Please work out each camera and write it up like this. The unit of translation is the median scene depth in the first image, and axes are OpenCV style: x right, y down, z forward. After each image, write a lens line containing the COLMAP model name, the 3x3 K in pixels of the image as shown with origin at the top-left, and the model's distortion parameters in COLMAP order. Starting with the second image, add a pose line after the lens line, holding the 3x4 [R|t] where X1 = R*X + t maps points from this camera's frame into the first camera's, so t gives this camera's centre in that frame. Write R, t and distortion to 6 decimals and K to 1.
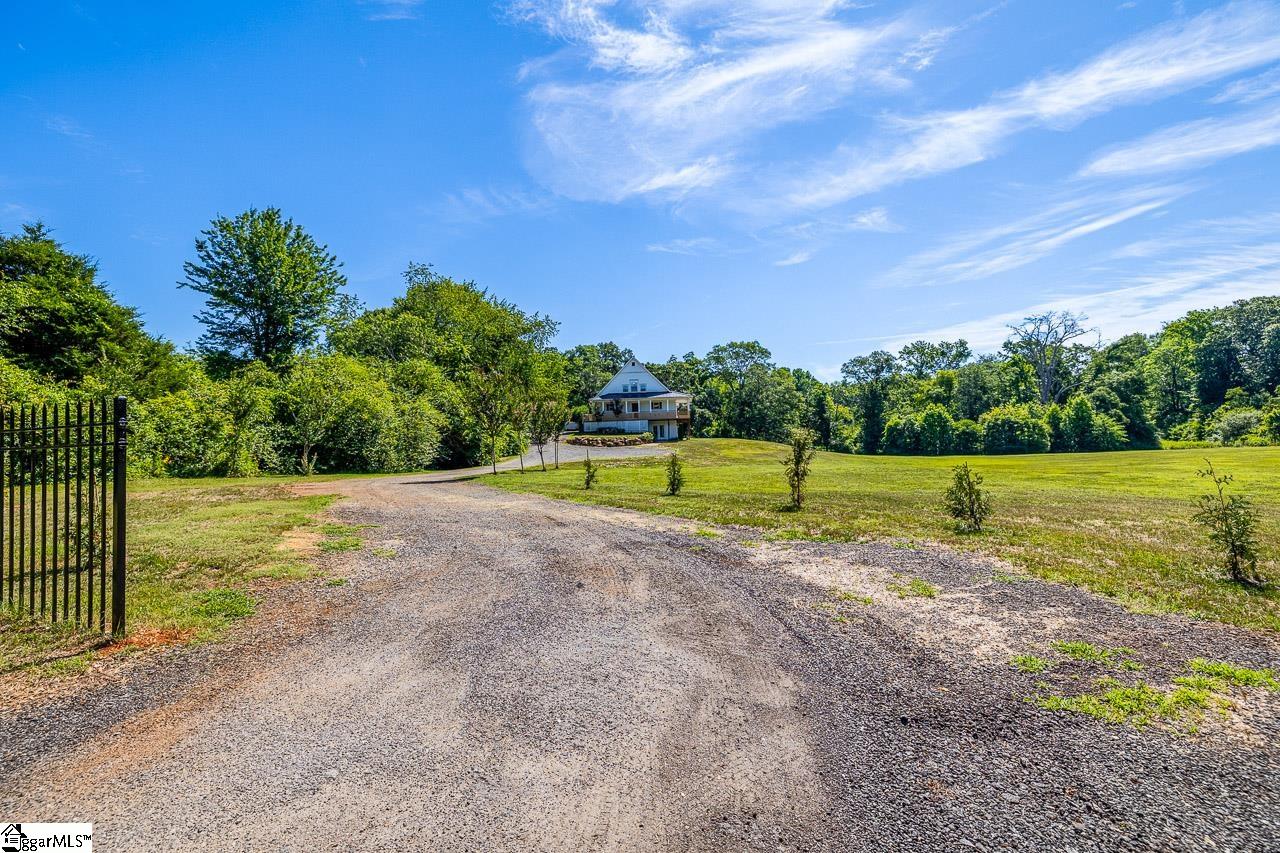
lens RADIAL K [[537.0, 0, 649.1], [0, 537.0, 428.2], [0, 0, 1]] dist [-0.009551, 0.000375]
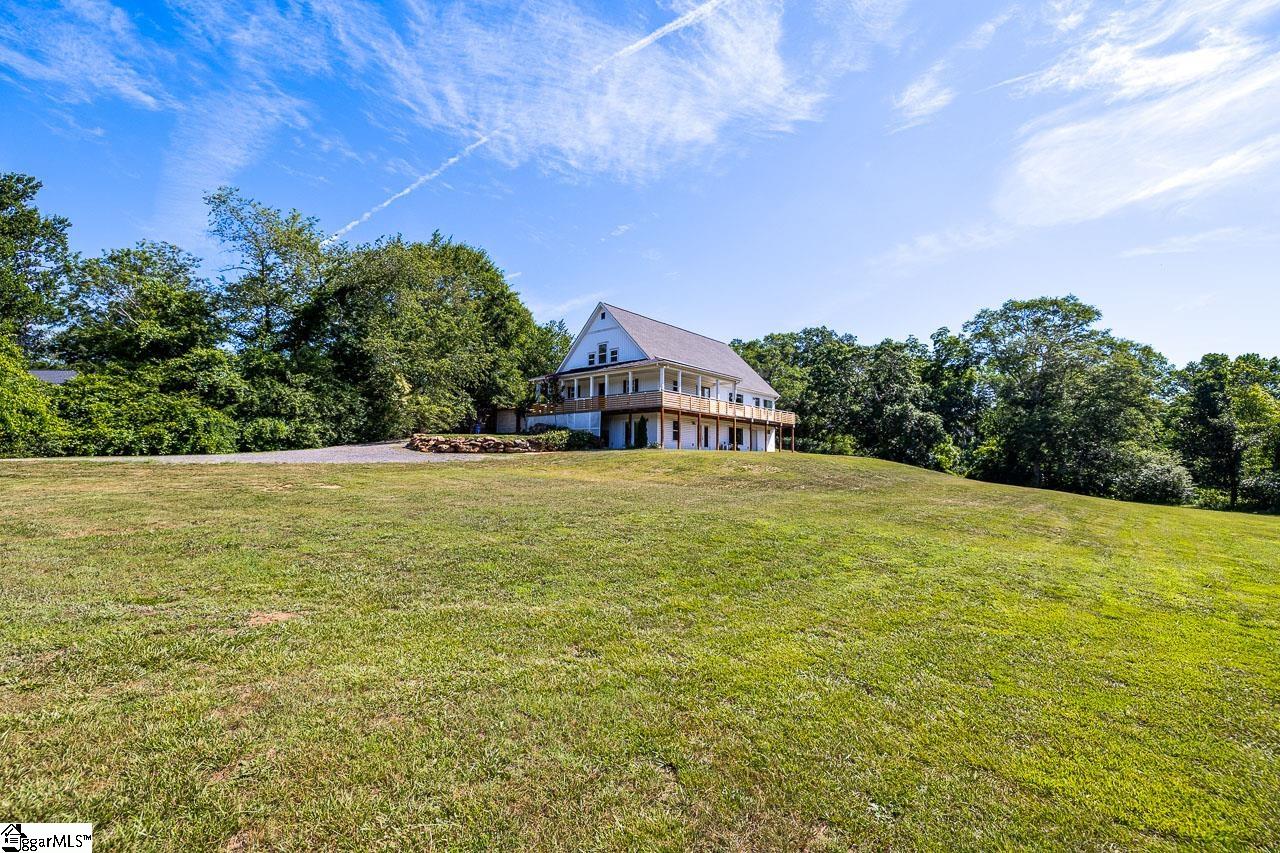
lens RADIAL K [[537.0, 0, 625.2], [0, 537.0, 428.3], [0, 0, 1]] dist [-0.009551, 0.000375]
pose [[0.801840, 0.007776, -0.597488, 0.226146], [-0.029787, 0.999192, -0.026970, 0.010698], [0.596796, 0.039423, 0.801424, 0.380039]]
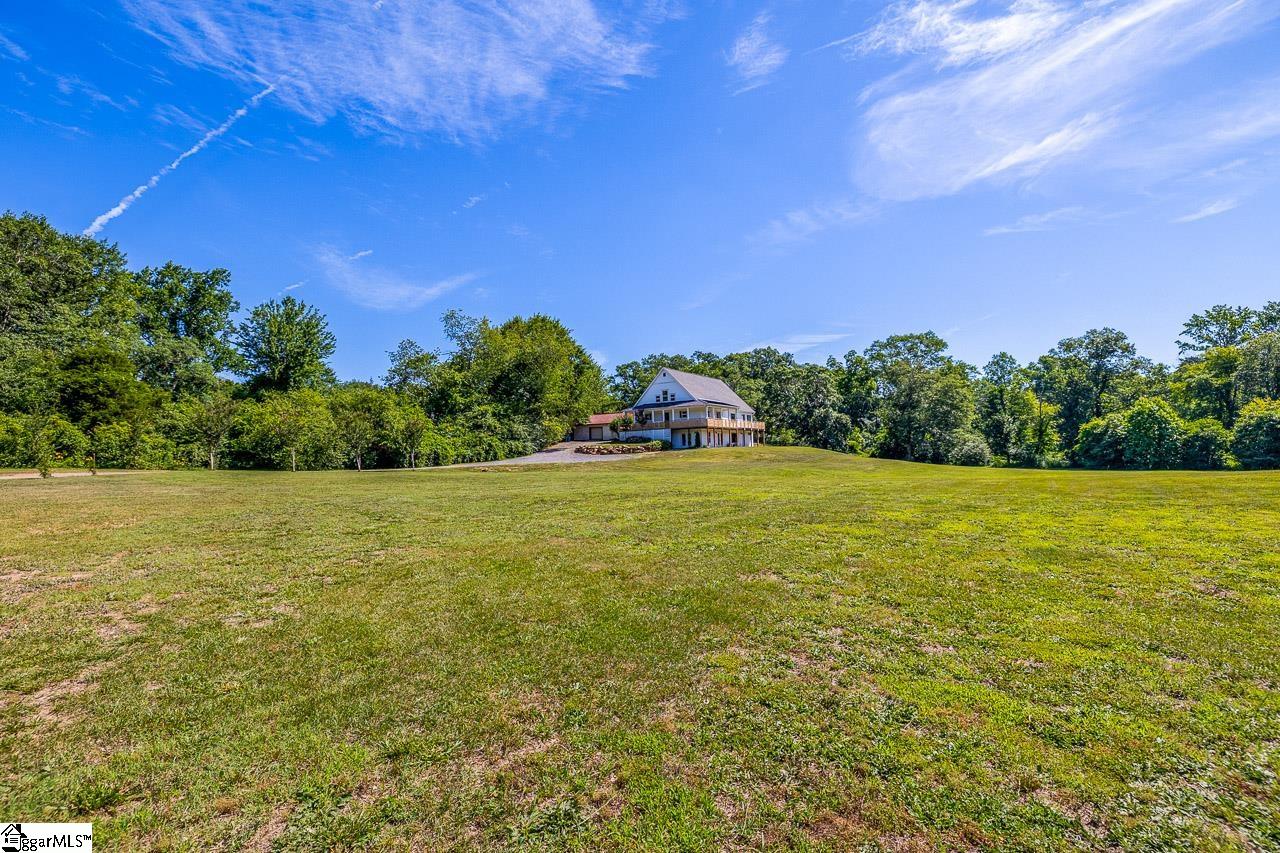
lens RADIAL K [[537.0, 0, 640.3], [0, 537.0, 422.6], [0, 0, 1]] dist [-0.009551, 0.000375]
pose [[0.874717, -0.021257, -0.484168, 0.291392], [0.010130, 0.999621, -0.025587, -0.000853], [0.484529, 0.017477, 0.874601, 0.050391]]
